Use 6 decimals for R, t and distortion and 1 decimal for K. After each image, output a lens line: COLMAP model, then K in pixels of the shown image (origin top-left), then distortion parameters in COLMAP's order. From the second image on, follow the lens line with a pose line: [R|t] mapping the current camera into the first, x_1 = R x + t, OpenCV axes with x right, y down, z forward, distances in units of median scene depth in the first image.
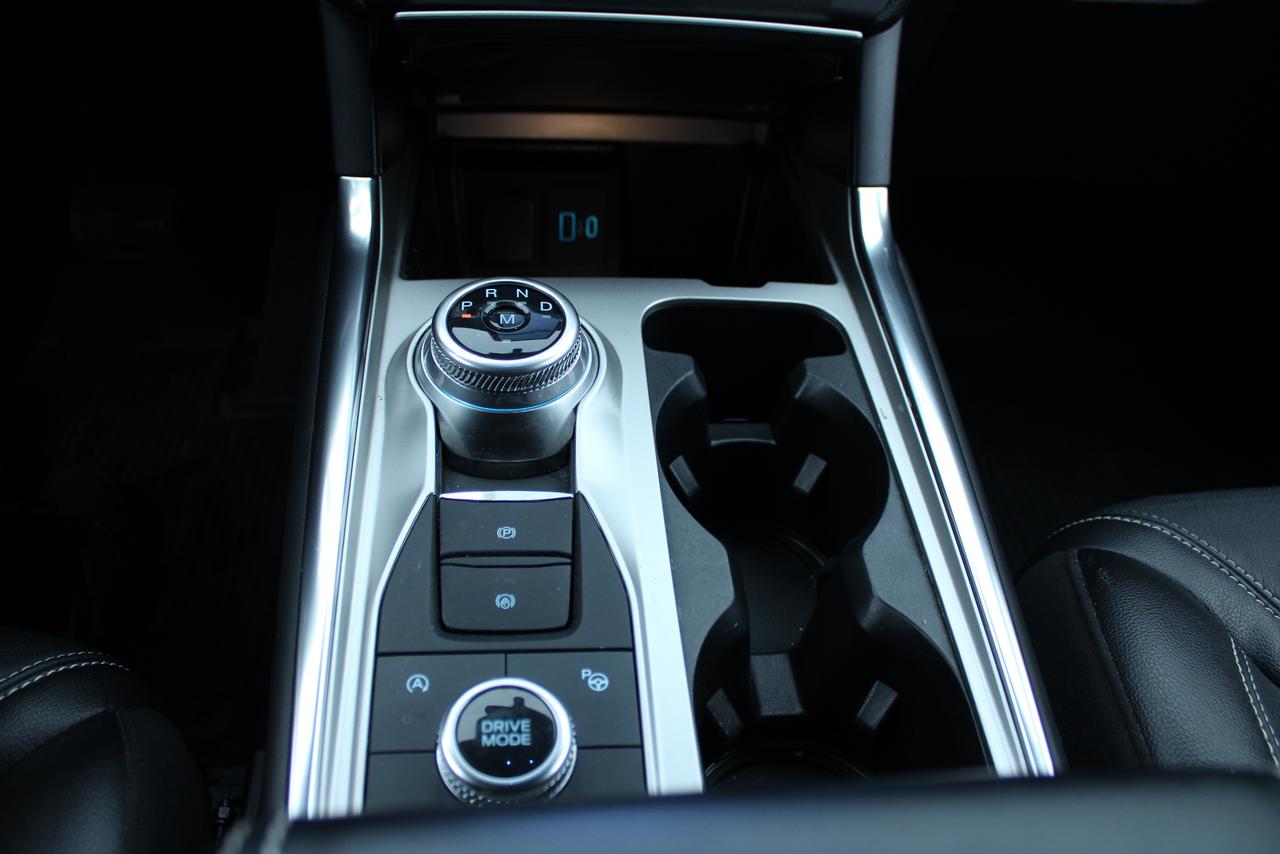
lens RADIAL K [[1074.8, 0, 640.0], [0, 1074.8, 427.0], [0, 0, 1]] dist [-0.149257, 0.133488]
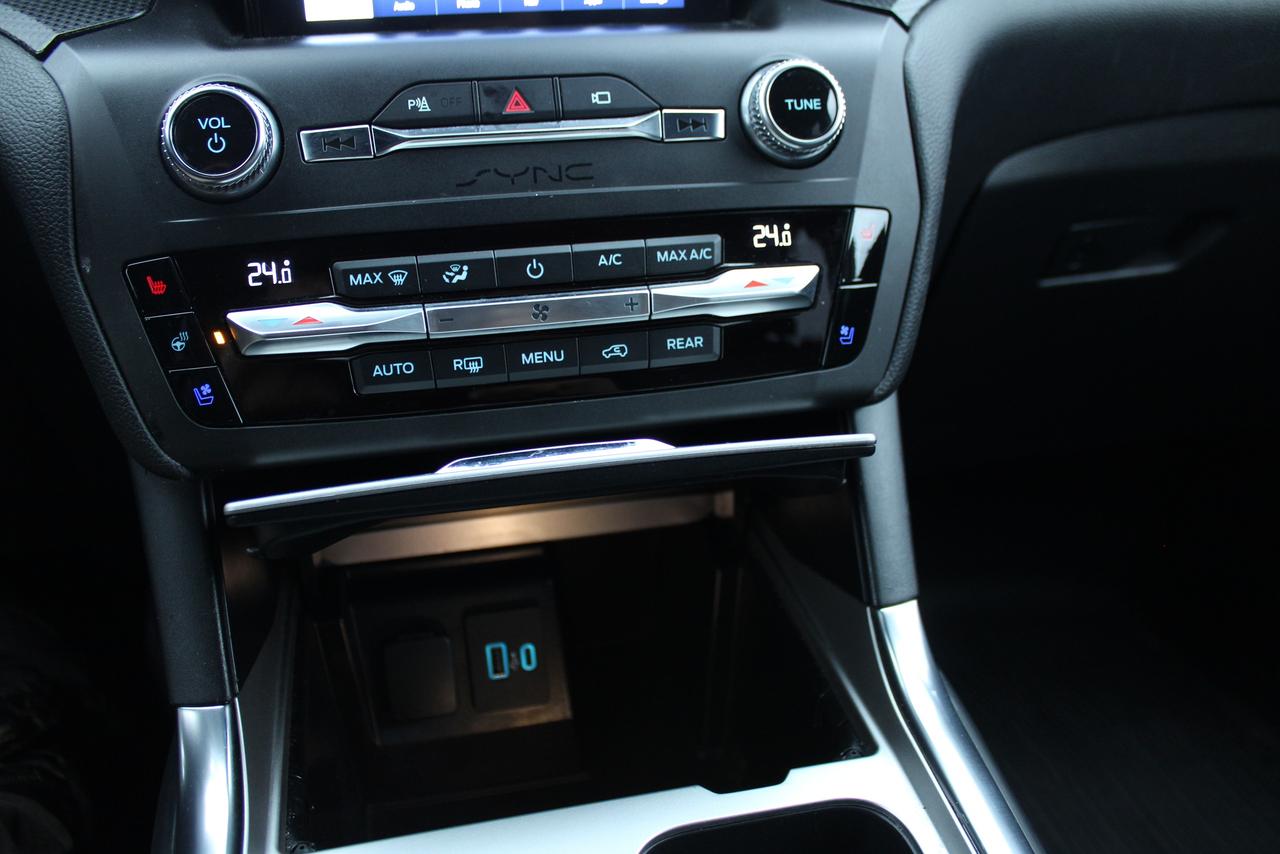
lens RADIAL K [[1074.8, 0, 640.0], [0, 1074.8, 427.0], [0, 0, 1]] dist [-0.149257, 0.133488]
pose [[0.987973, -0.128471, 0.086053, -0.012313], [0.143354, 0.969602, -0.198299, -0.224259], [-0.057961, 0.208250, 0.976357, 0.243056]]
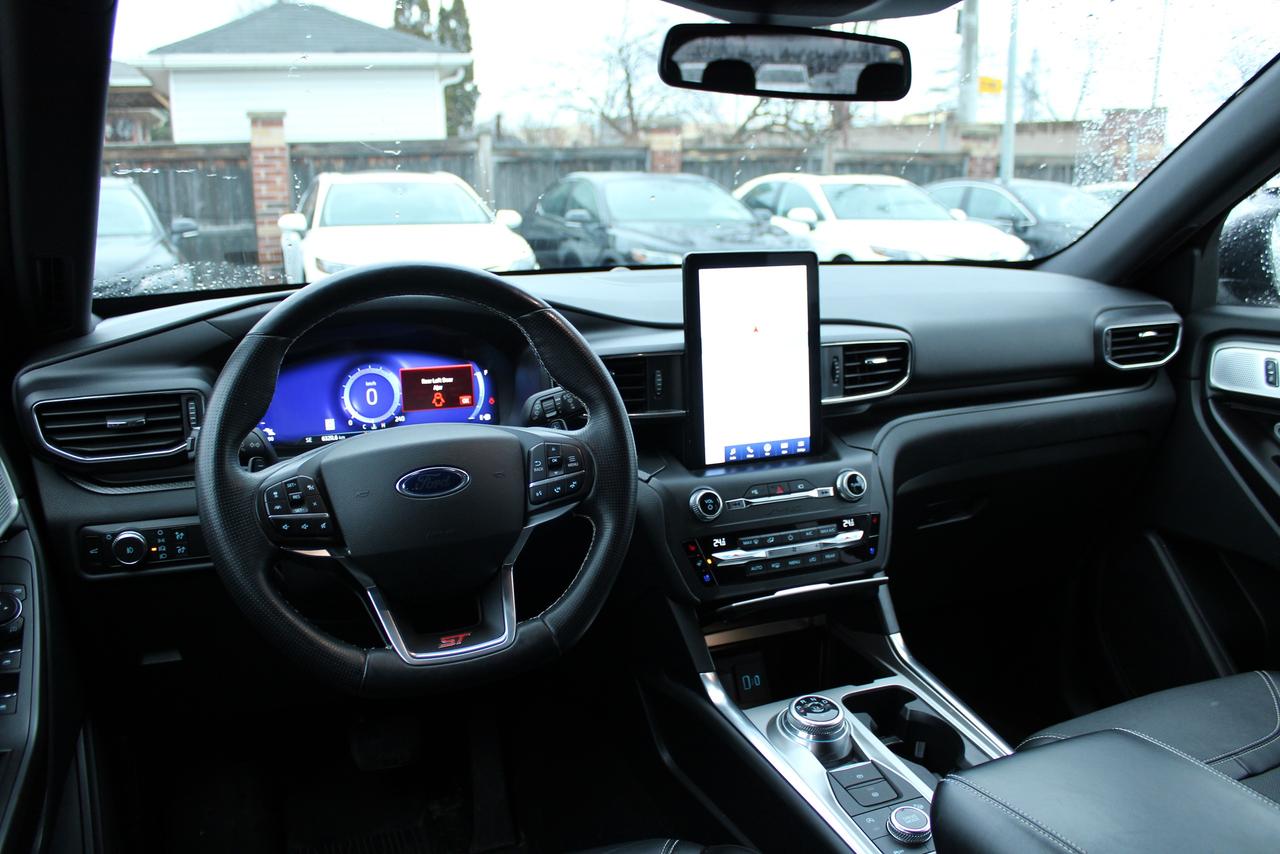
lens RADIAL K [[1074.8, 0, 640.0], [0, 1074.8, 427.0], [0, 0, 1]] dist [-0.149257, 0.133488]
pose [[0.954617, -0.143339, 0.261074, -0.903349], [0.239203, 0.891238, -0.385327, 0.148565], [-0.177447, 0.430290, 0.885078, -1.247109]]
